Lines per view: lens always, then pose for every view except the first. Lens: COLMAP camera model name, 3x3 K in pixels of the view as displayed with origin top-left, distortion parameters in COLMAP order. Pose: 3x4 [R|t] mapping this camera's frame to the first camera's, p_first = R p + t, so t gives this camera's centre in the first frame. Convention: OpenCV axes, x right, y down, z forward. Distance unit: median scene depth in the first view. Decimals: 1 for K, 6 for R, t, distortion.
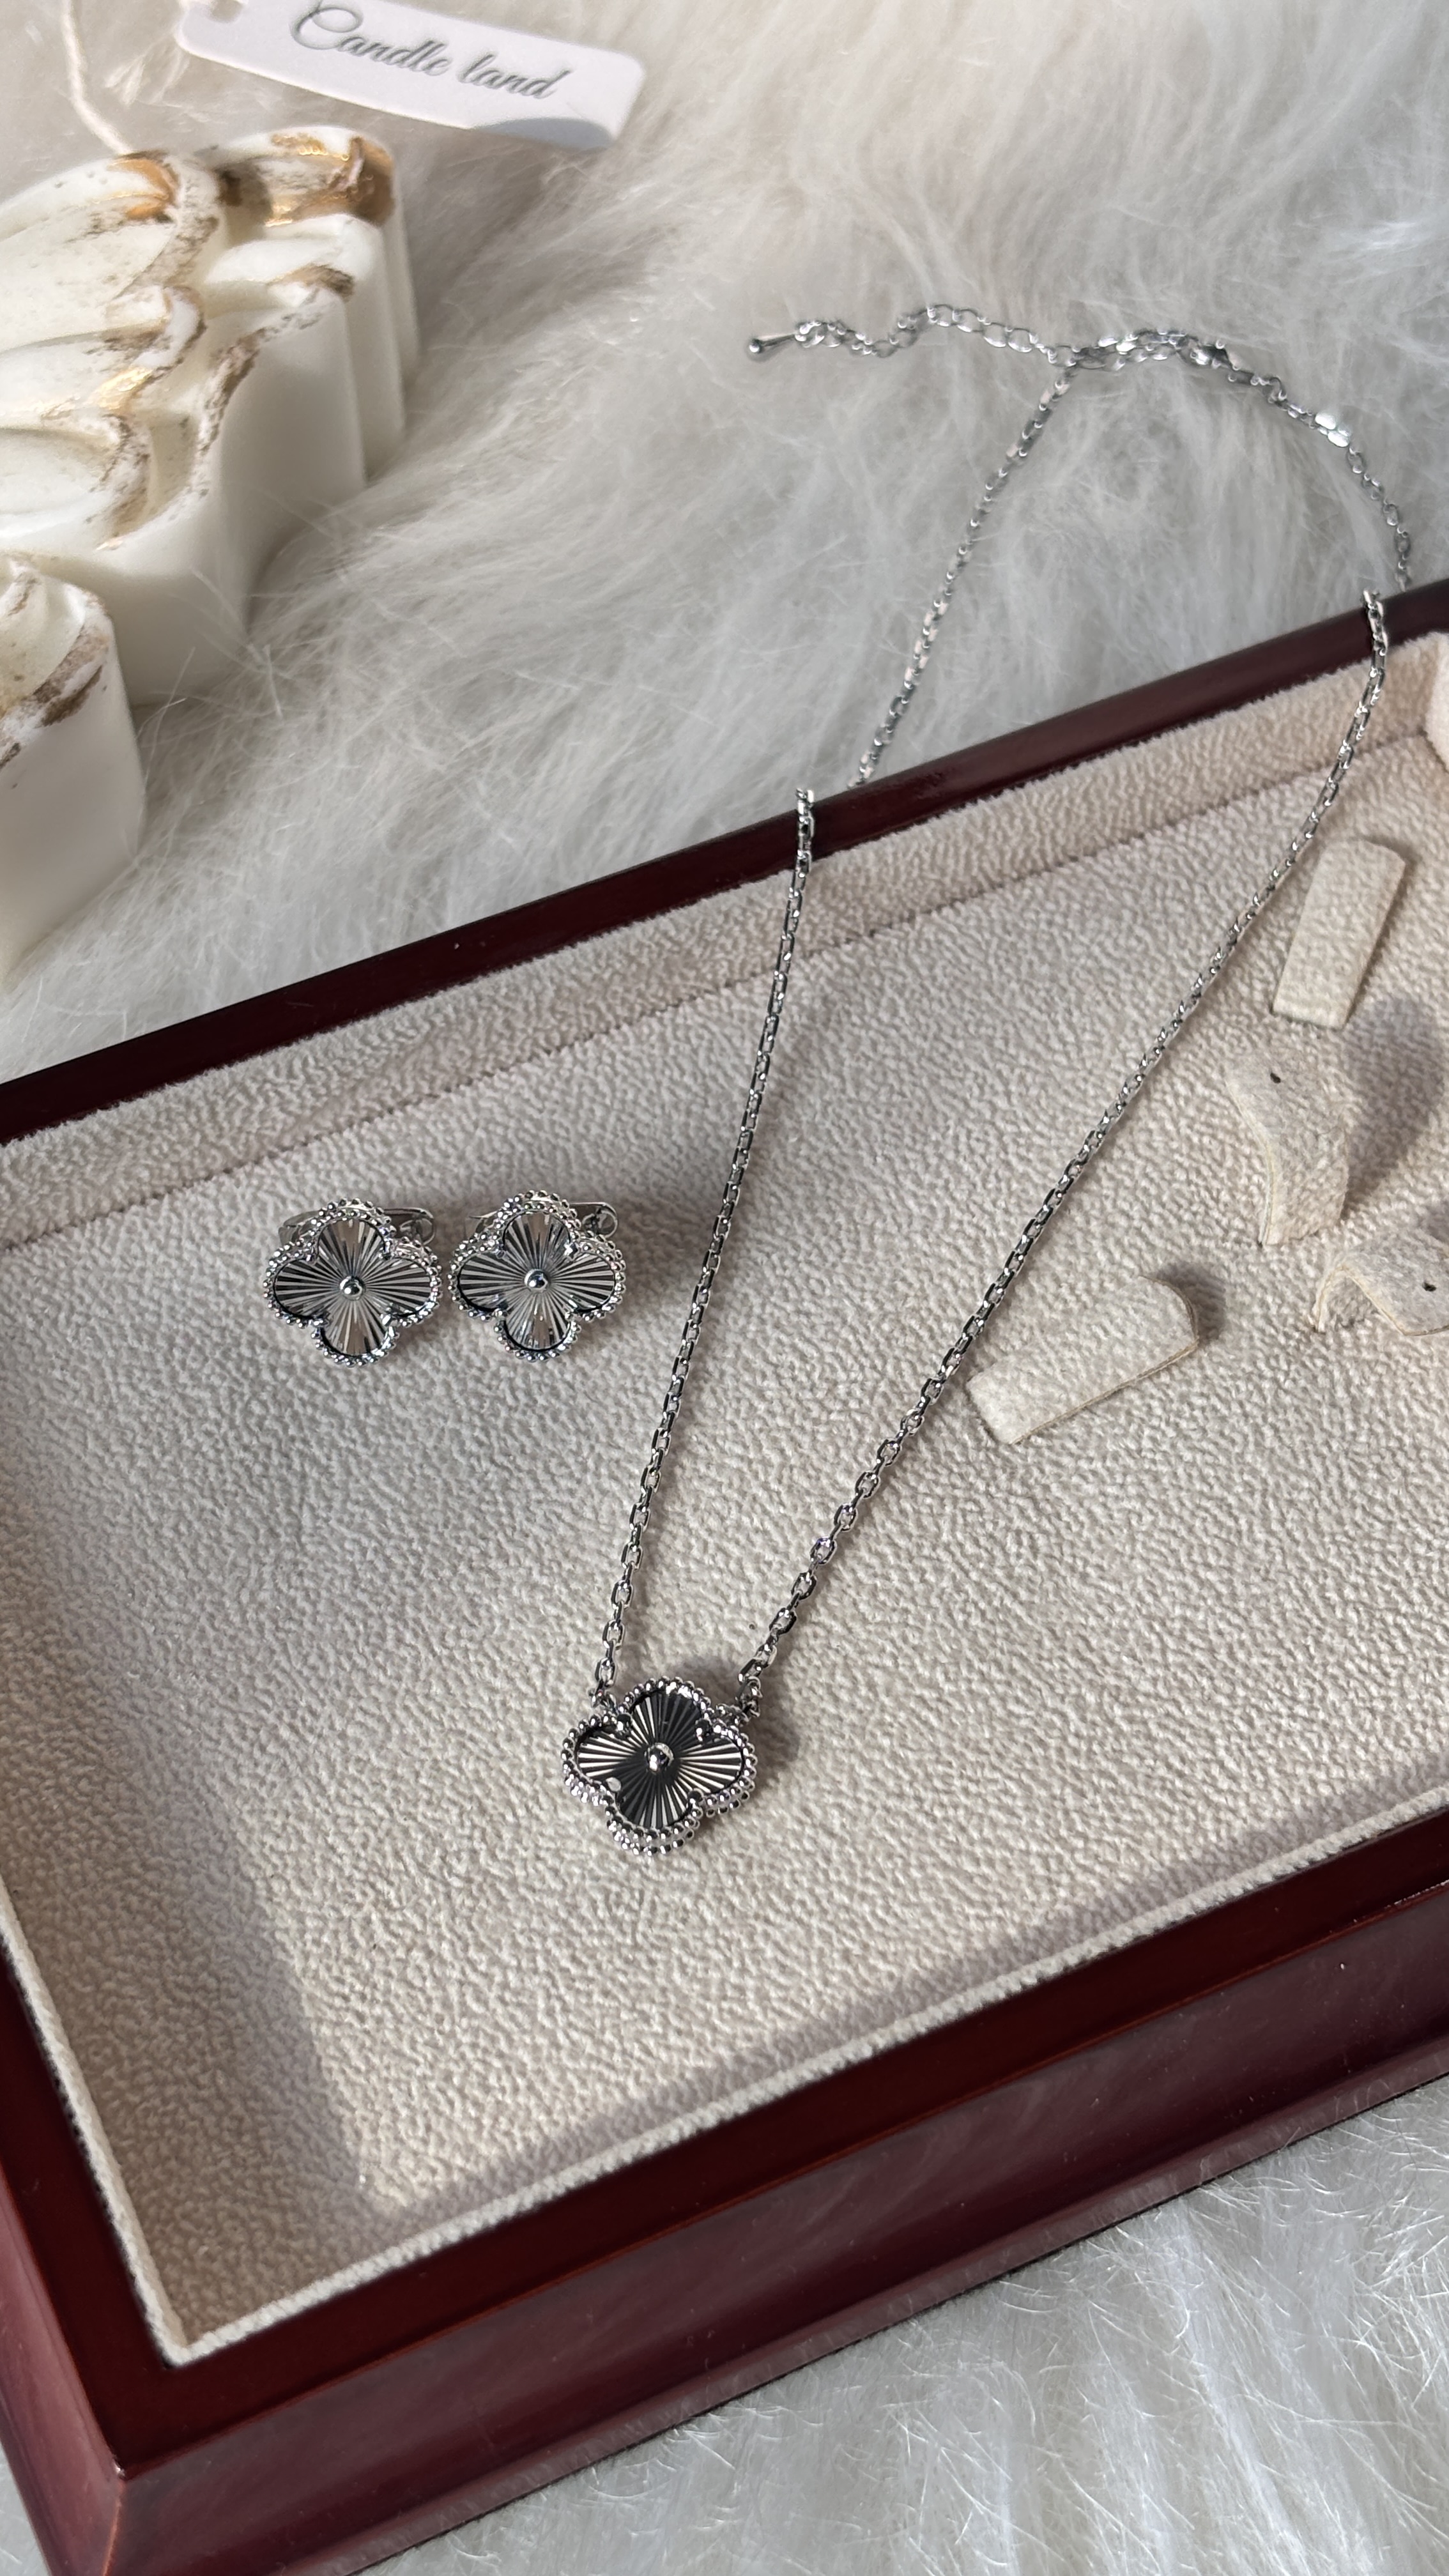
lens RADIAL K [[3922.7, 0, 724.5], [0, 3922.7, 1288.0], [0, 0, 1]] dist [0.212838, -0.761199]
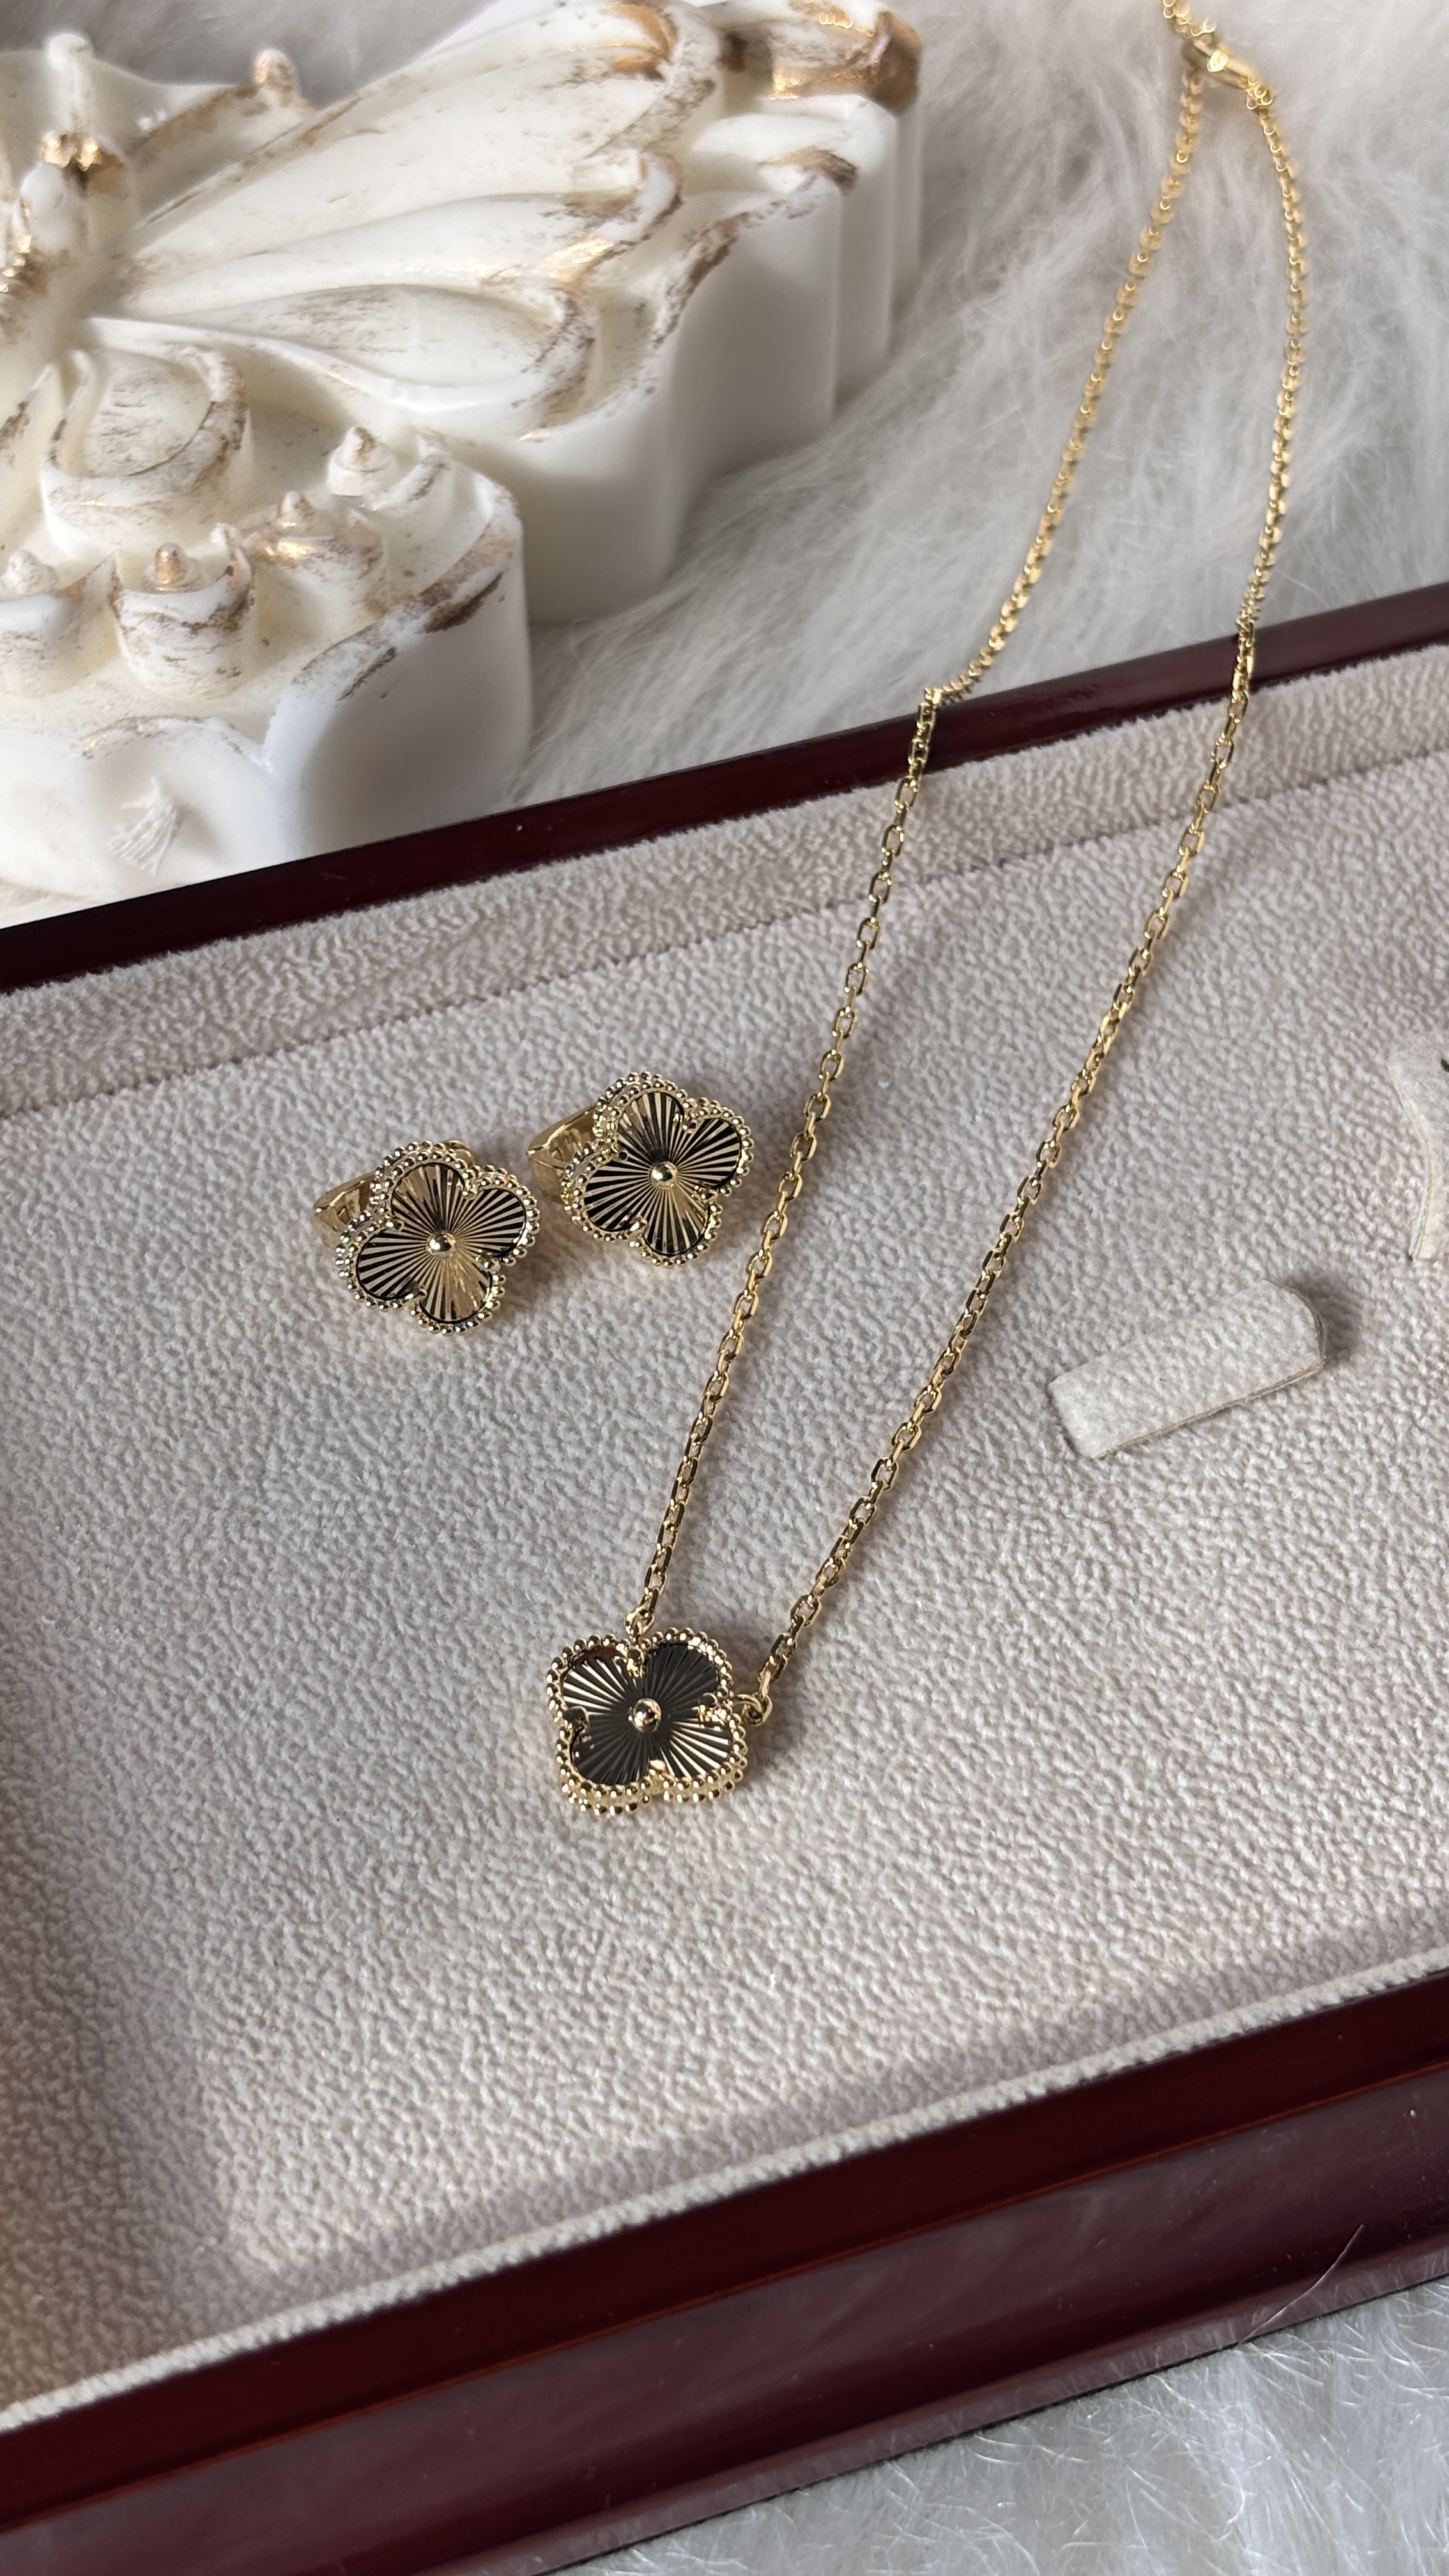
lens RADIAL K [[3922.7, 0, 724.5], [0, 3922.7, 1288.0], [0, 0, 1]] dist [0.212838, -0.761199]
pose [[0.993823, 0.098164, -0.051773, 0.034889], [-0.098343, 0.995152, -0.000918, 0.011773], [0.051432, 0.006004, 0.998658, 0.142267]]
